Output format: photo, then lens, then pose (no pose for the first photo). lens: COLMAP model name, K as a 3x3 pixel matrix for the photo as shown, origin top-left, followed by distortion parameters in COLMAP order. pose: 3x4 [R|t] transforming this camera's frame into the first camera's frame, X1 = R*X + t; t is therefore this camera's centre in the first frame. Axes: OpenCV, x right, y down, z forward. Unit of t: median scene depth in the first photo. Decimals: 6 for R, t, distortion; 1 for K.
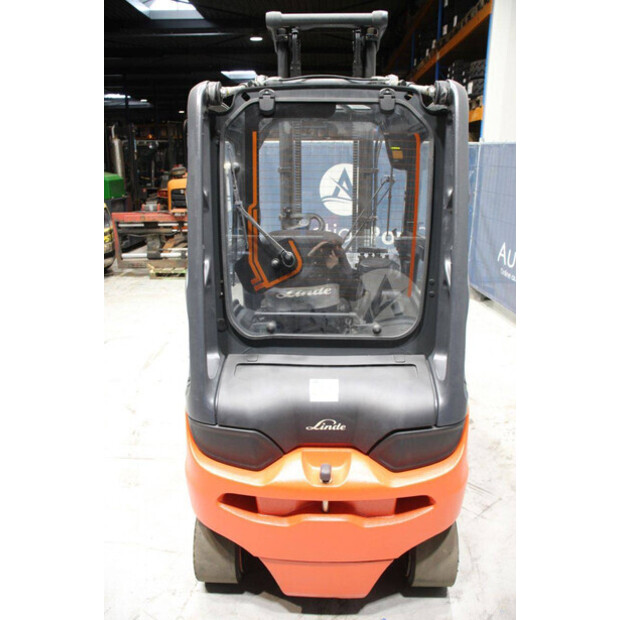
lens RADIAL K [[510.1, 0, 310.0], [0, 510.1, 310.0], [0, 0, 1]] dist [-0.165335, 0.149422]
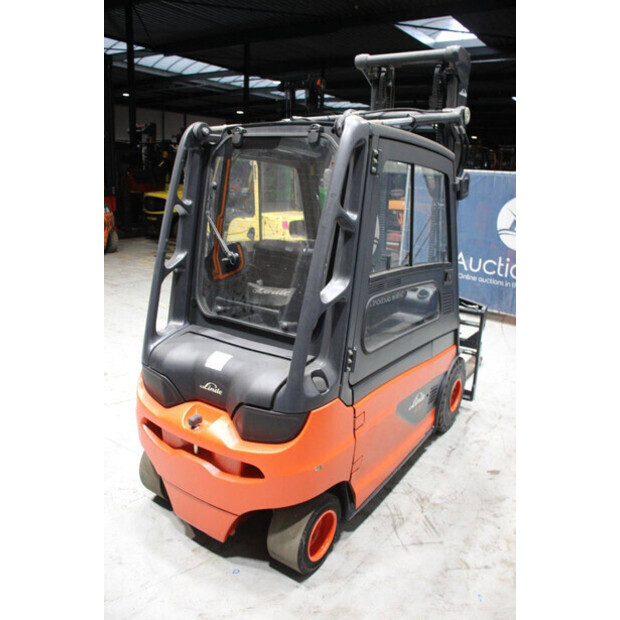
lens RADIAL K [[519.1, 0, 310.0], [0, 519.1, 310.0], [0, 0, 1]] dist [-0.159520, 0.152733]
pose [[0.844230, 0.168745, -0.508724, 0.791380], [-0.194622, 0.980875, 0.002382, -0.013585], [0.499397, 0.096998, 0.860926, -0.007826]]
